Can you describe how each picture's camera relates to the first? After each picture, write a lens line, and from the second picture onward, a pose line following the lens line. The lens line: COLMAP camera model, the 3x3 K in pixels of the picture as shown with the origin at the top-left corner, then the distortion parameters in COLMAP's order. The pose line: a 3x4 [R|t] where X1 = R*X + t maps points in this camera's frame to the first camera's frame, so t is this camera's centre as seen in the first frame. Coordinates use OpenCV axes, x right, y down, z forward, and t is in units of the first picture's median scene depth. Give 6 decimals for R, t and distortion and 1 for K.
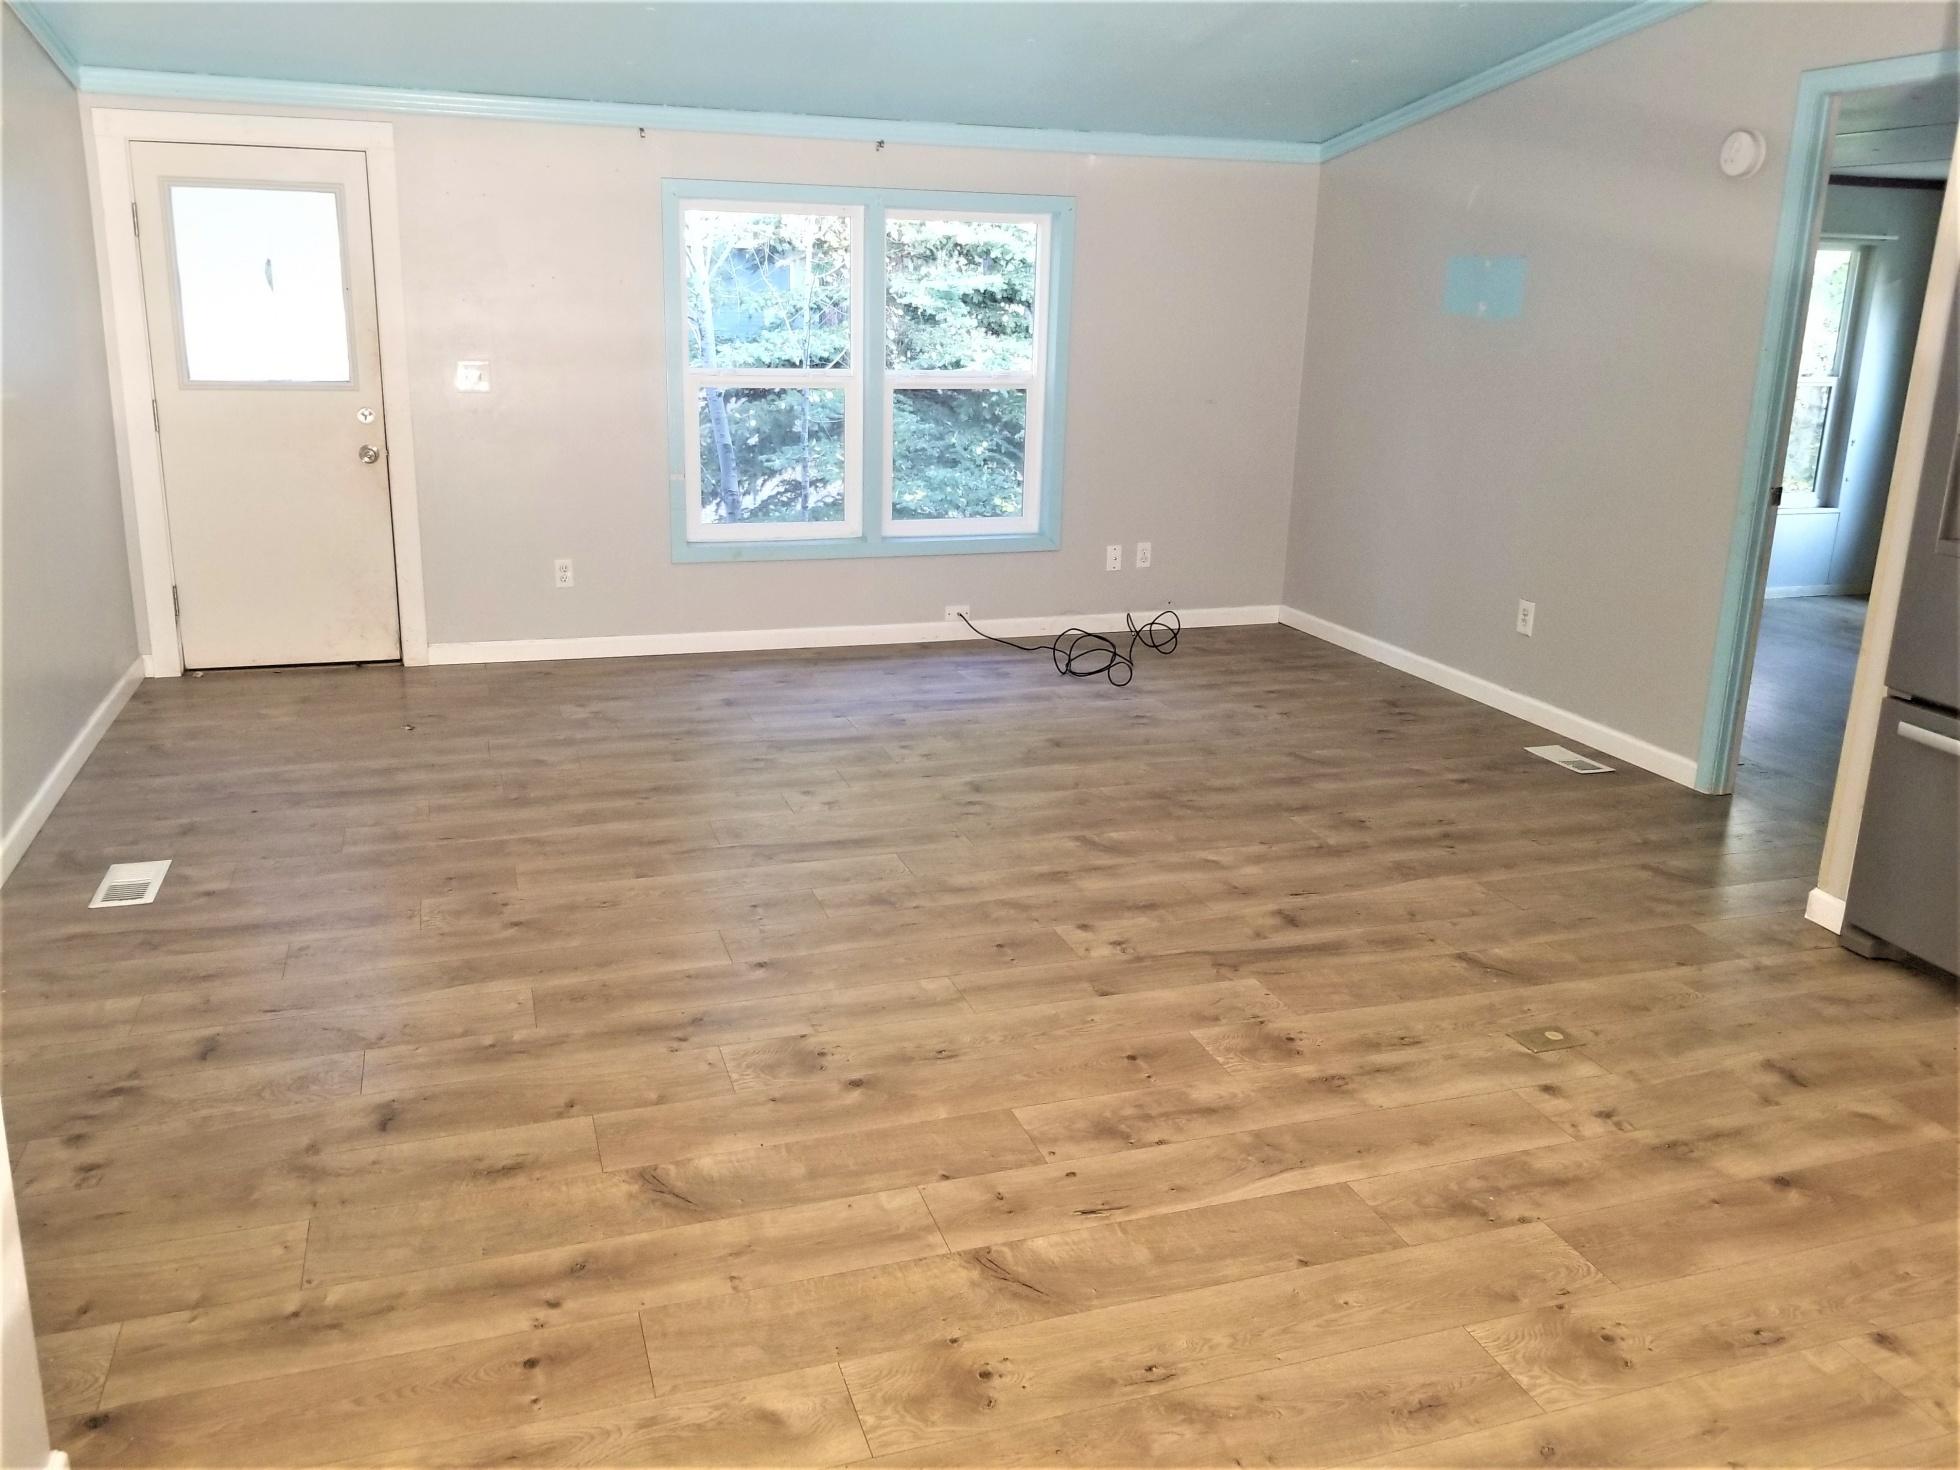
lens RADIAL K [[1538.0, 0, 967.4], [0, 1538.0, 706.8], [0, 0, 1]] dist [0.085708, -0.129627]
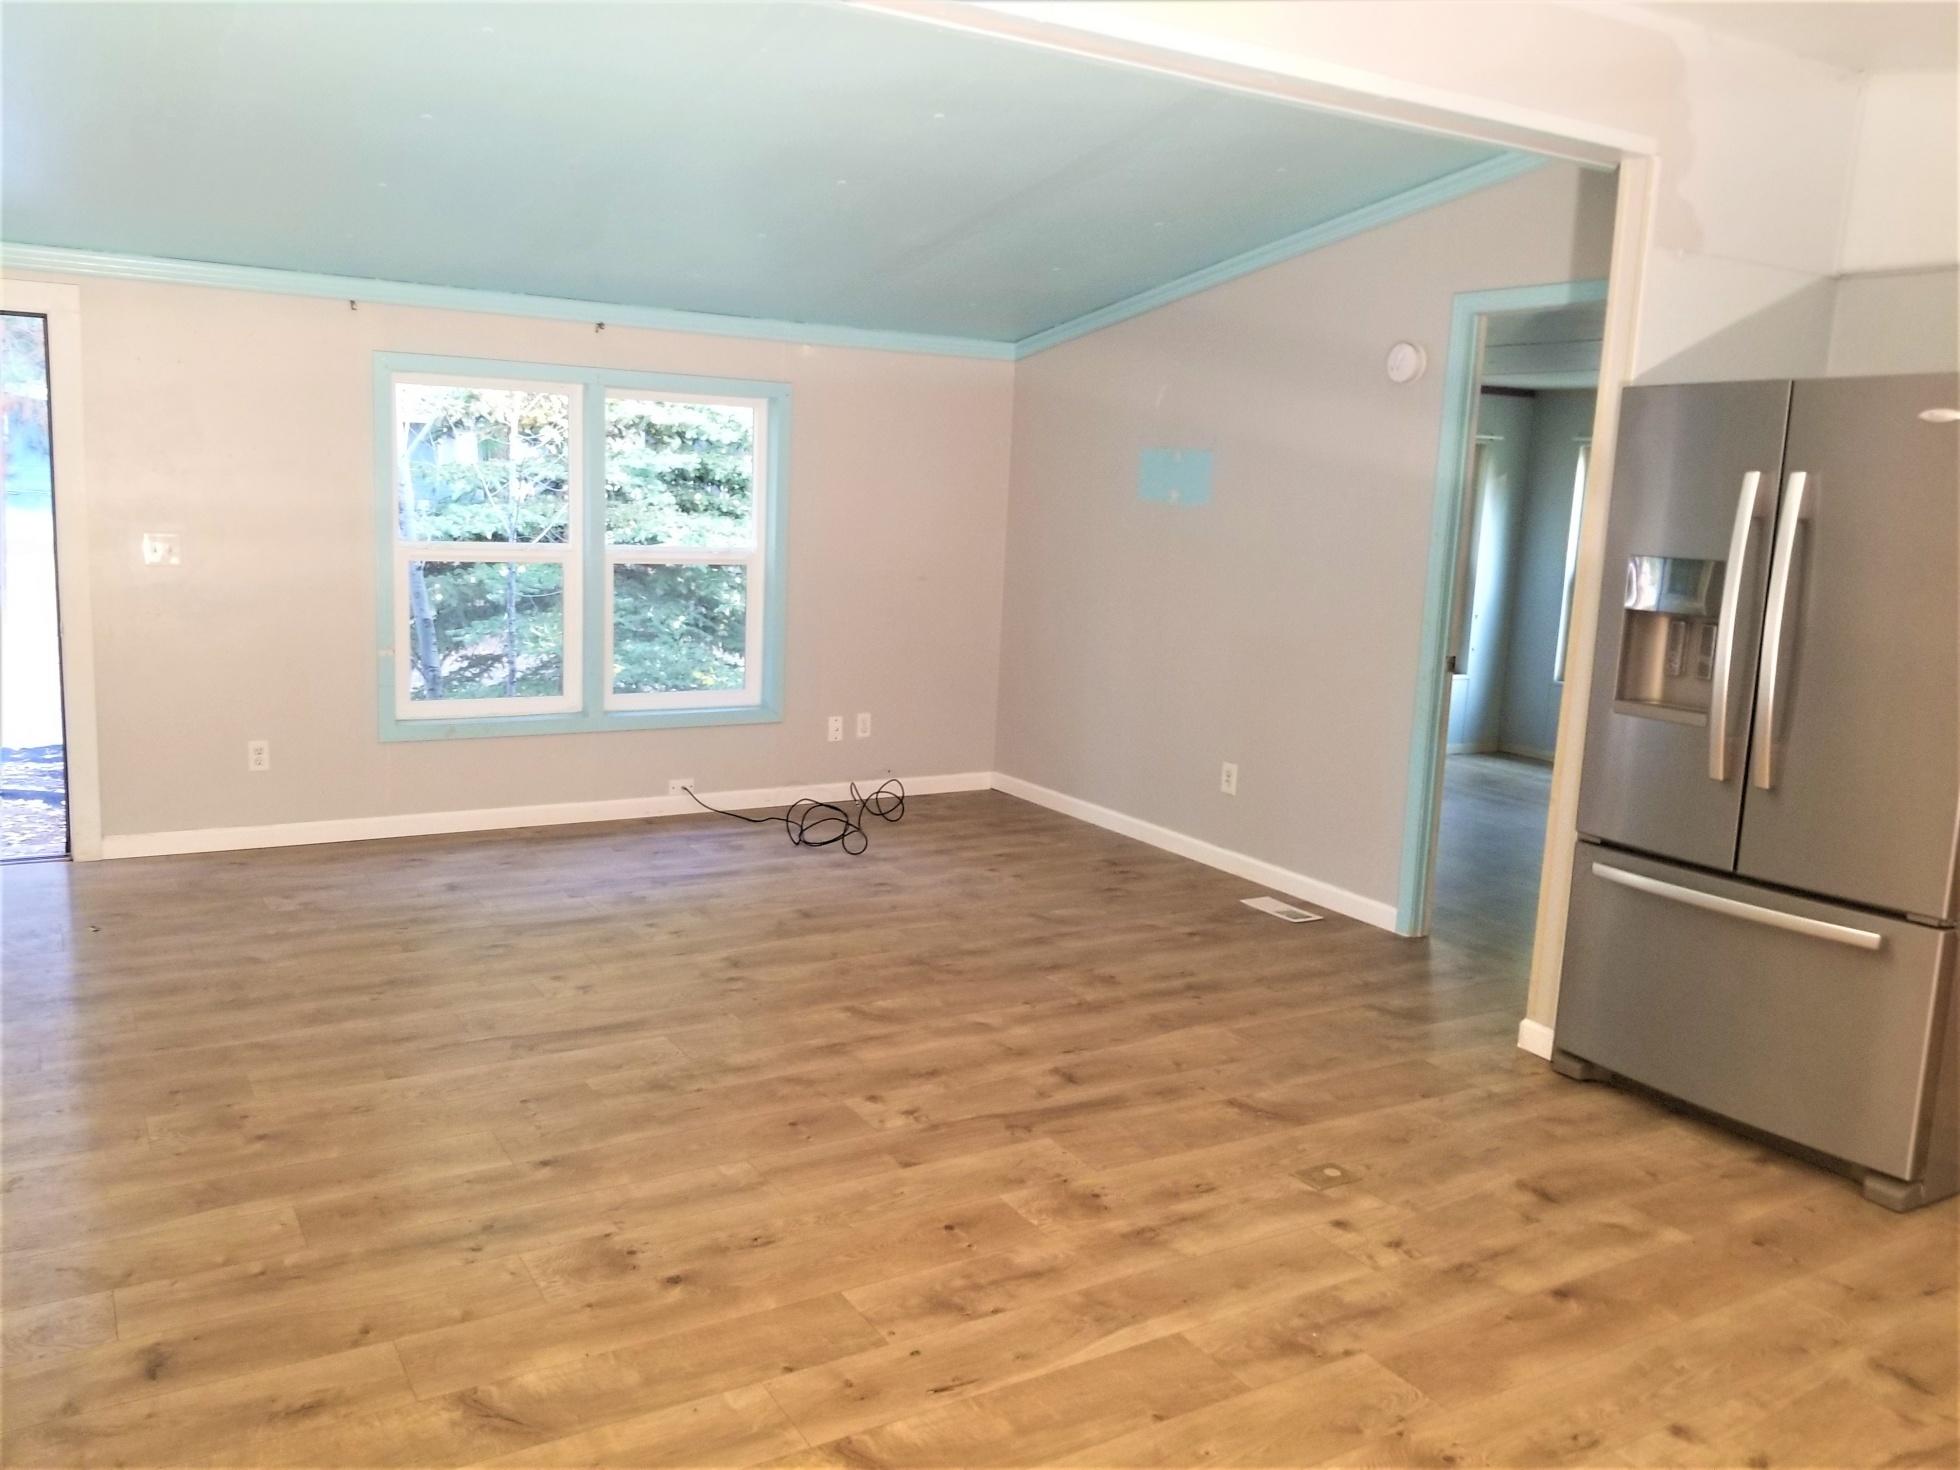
lens RADIAL K [[1541.0, 0, 940.7], [0, 1541.0, 713.3], [0, 0, 1]] dist [0.079100, -0.115033]
pose [[0.978663, -0.015269, 0.204902, -0.086500], [0.037027, 0.994015, -0.102775, 0.000422], [-0.202106, 0.108169, 0.973372, -0.006721]]
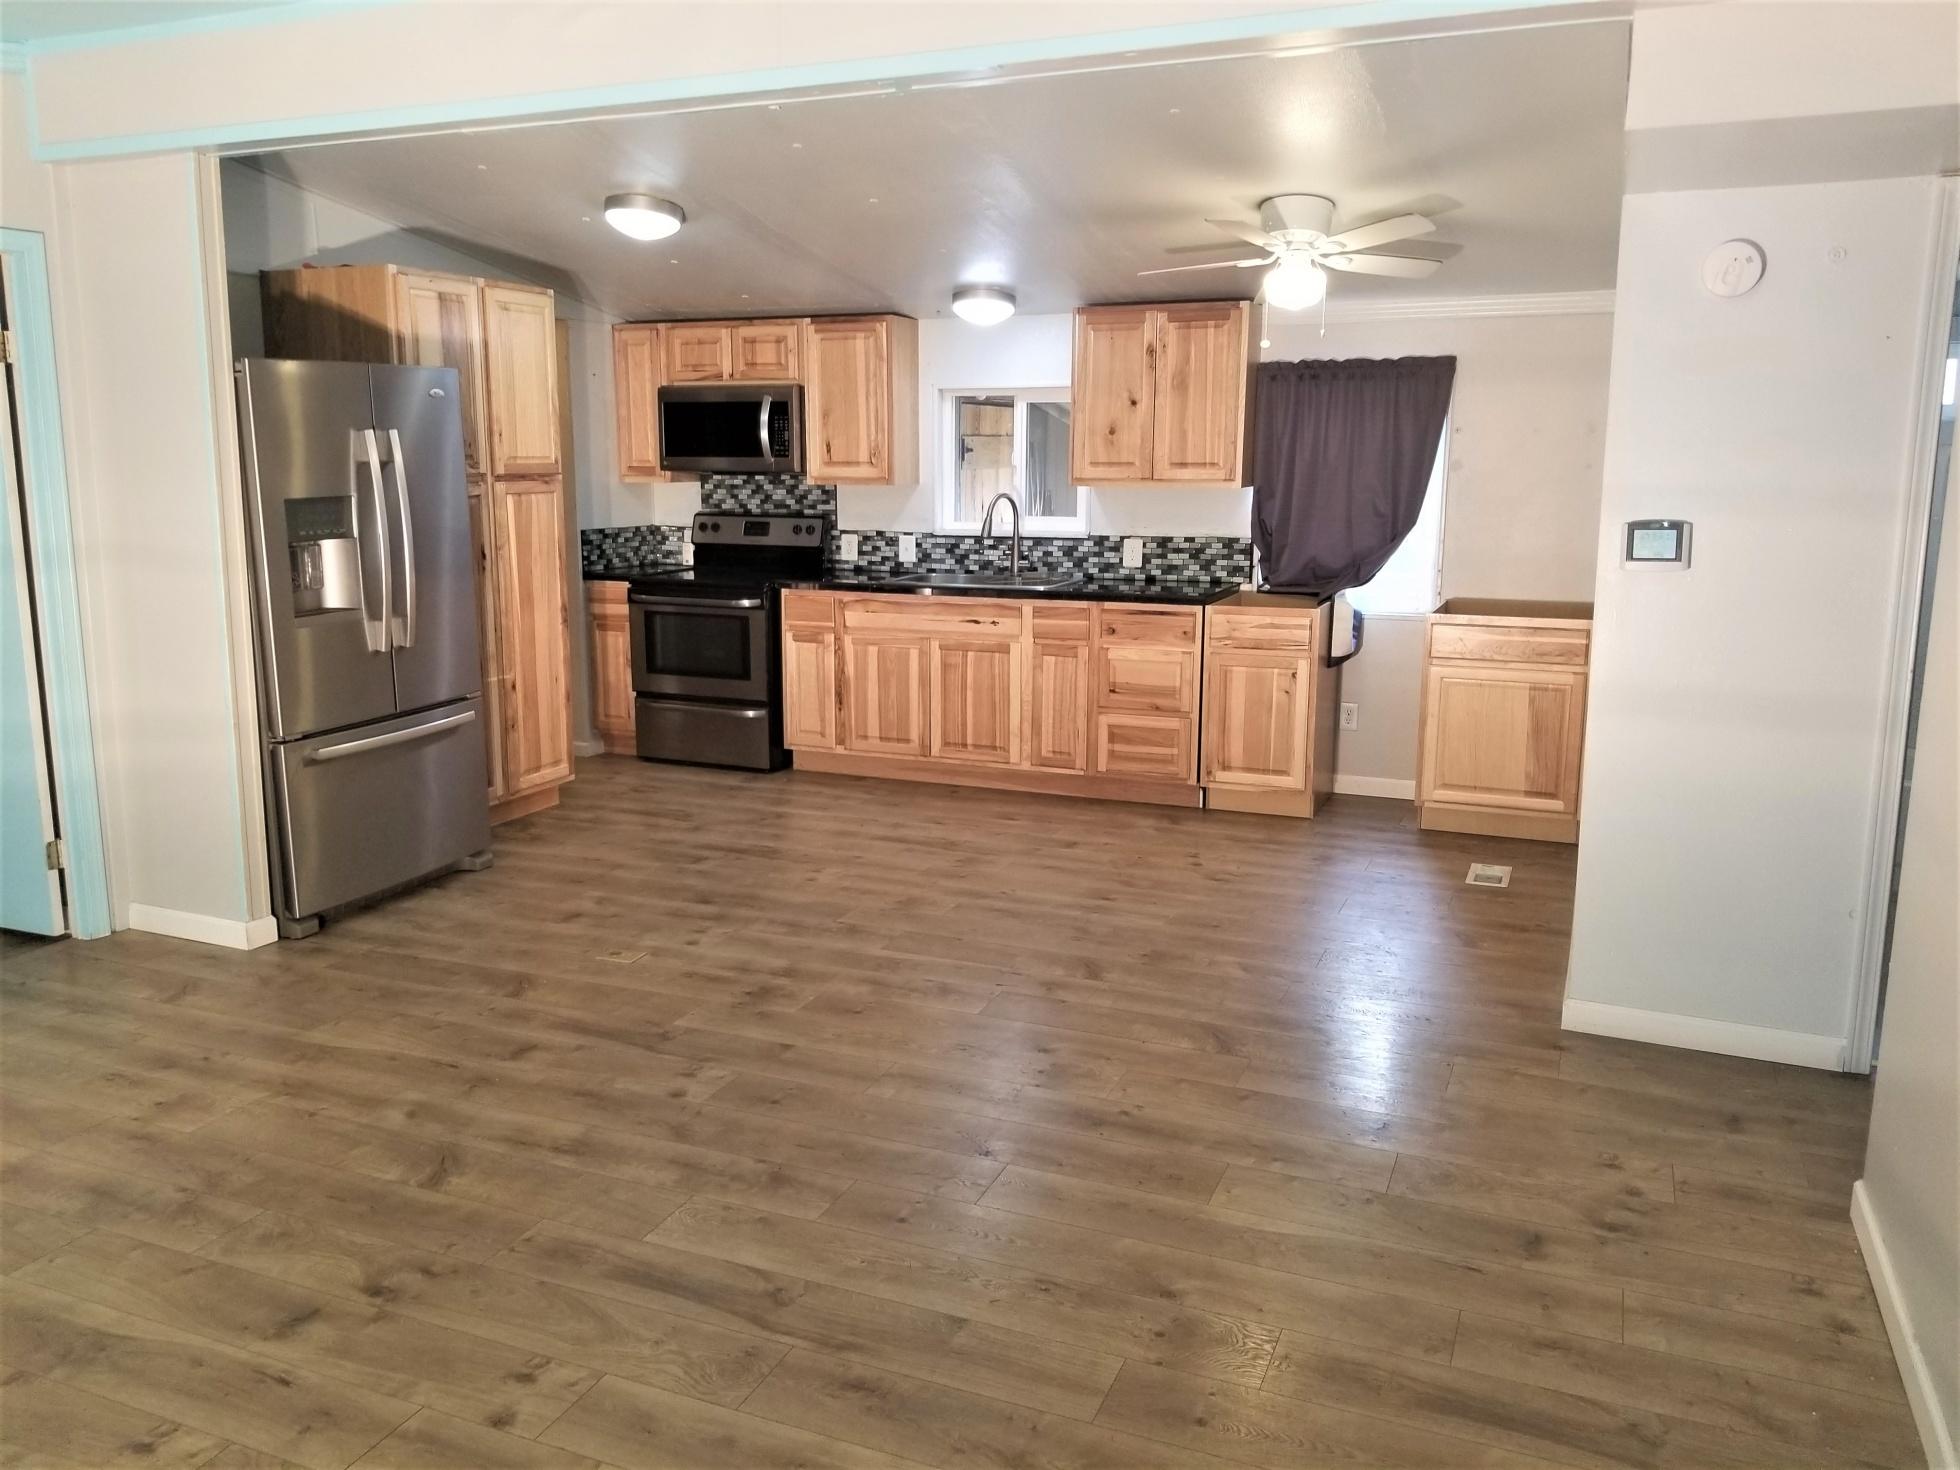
lens RADIAL K [[1538.0, 0, 967.4], [0, 1538.0, 706.8], [0, 0, 1]] dist [0.085708, -0.129627]
pose [[-0.756886, -0.133821, 0.639699, -0.695679], [0.154515, 0.914421, 0.374111, -0.444792], [-0.635018, 0.382003, -0.671435, 1.528883]]
